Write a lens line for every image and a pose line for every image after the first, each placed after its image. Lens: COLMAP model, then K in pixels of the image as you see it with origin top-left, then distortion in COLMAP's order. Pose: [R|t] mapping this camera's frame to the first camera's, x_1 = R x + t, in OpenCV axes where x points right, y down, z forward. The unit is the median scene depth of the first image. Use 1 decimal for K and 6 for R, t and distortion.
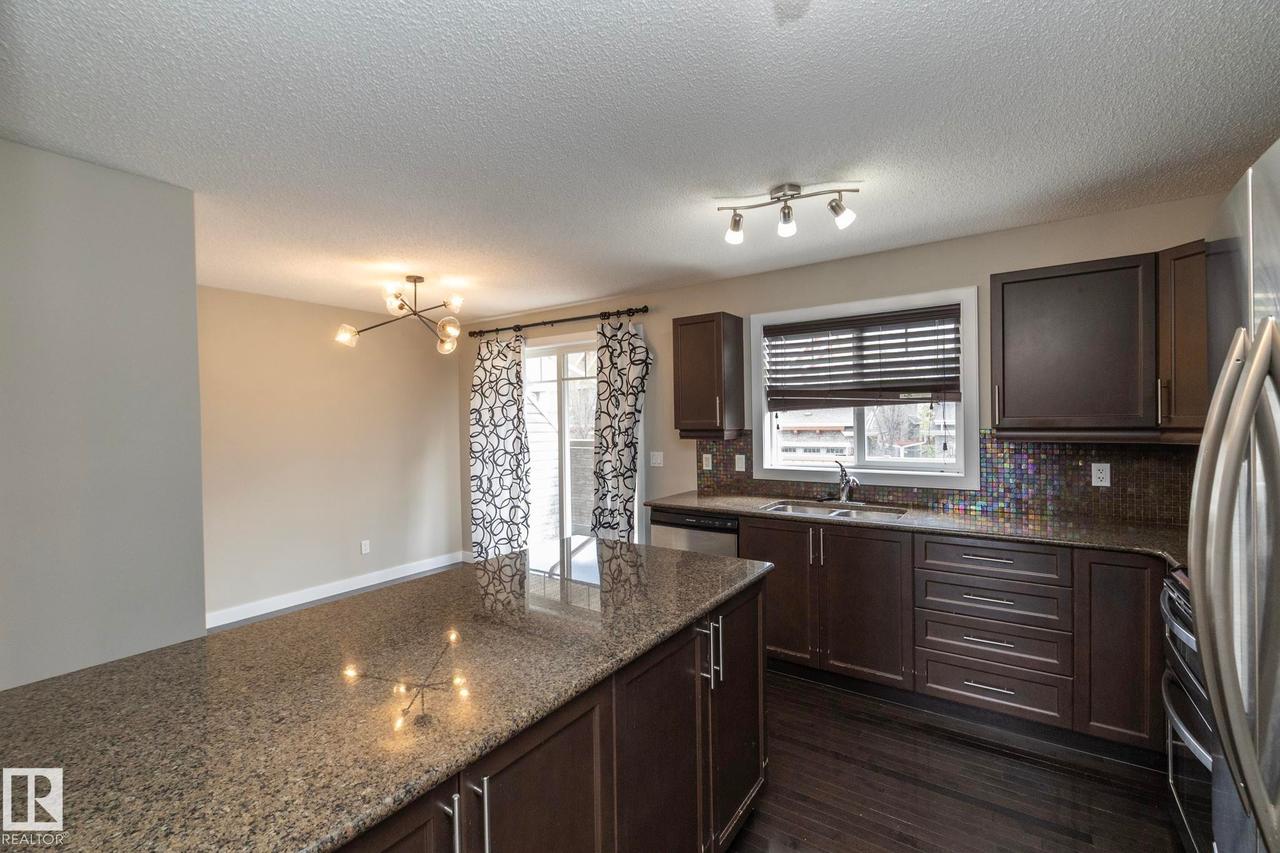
lens RADIAL K [[541.8, 0, 637.1], [0, 541.8, 426.3], [0, 0, 1]] dist [-0.001517, -0.000286]
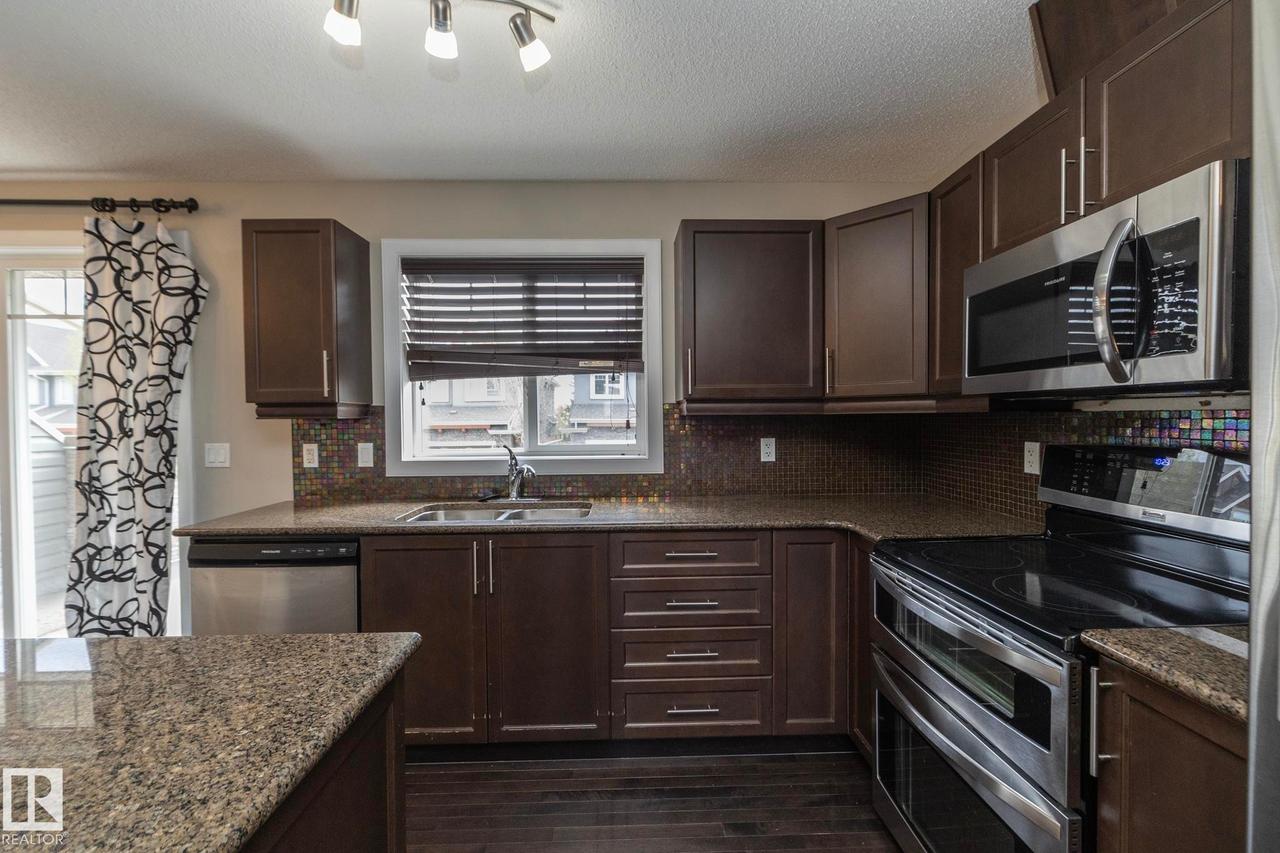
lens RADIAL K [[541.8, 0, 637.1], [0, 541.8, 426.3], [0, 0, 1]] dist [-0.001517, -0.000286]
pose [[0.805039, -0.002322, 0.593218, 0.055751], [0.003300, 0.999994, -0.000565, 0.030183], [-0.593213, 0.002412, 0.805042, 0.226990]]
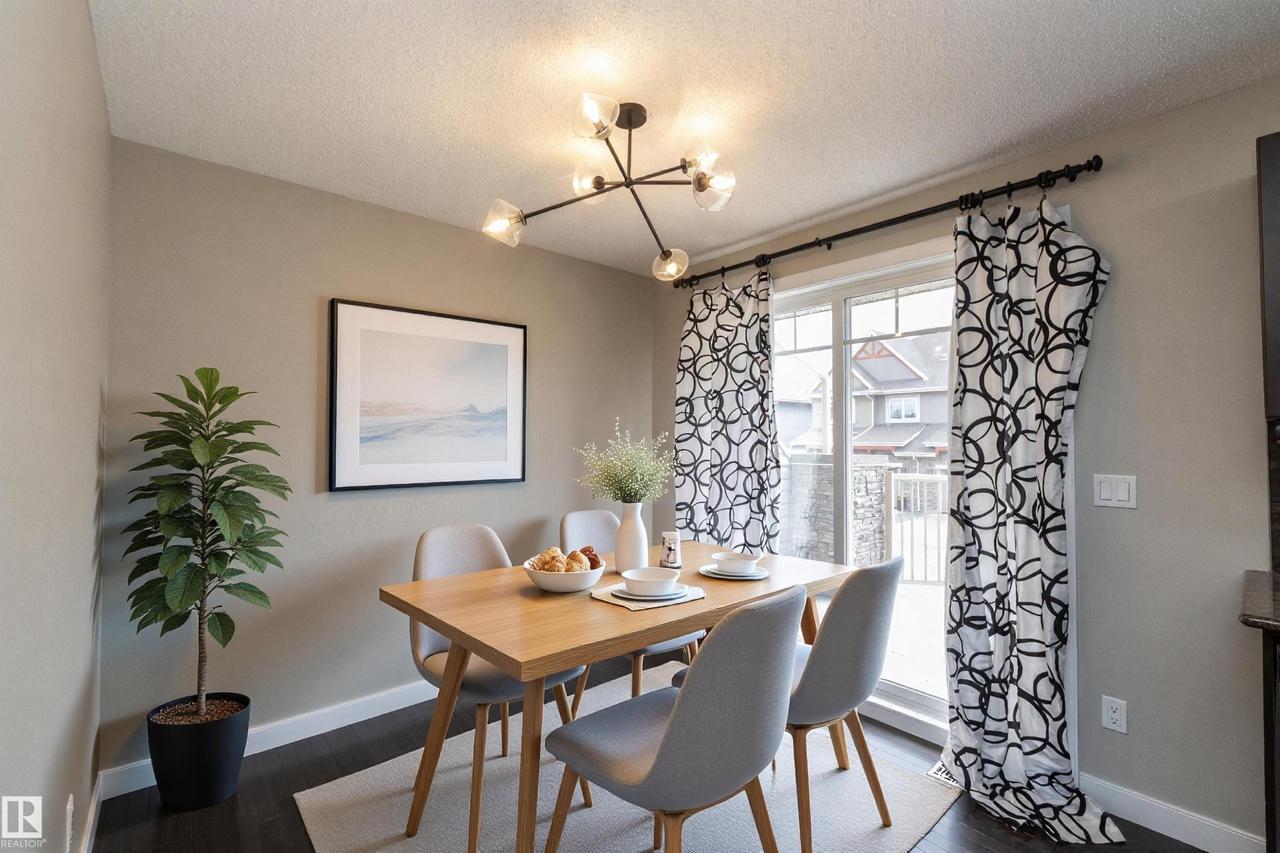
lens RADIAL K [[545.8, 0, 638.3], [0, 545.8, 428.0], [0, 0, 1]] dist [-0.001344, -0.000228]
pose [[0.970468, 0.011850, -0.240939, -0.245548], [-0.019352, 0.999398, -0.028793, 0.029128], [0.240452, 0.032605, 0.970113, 0.459825]]
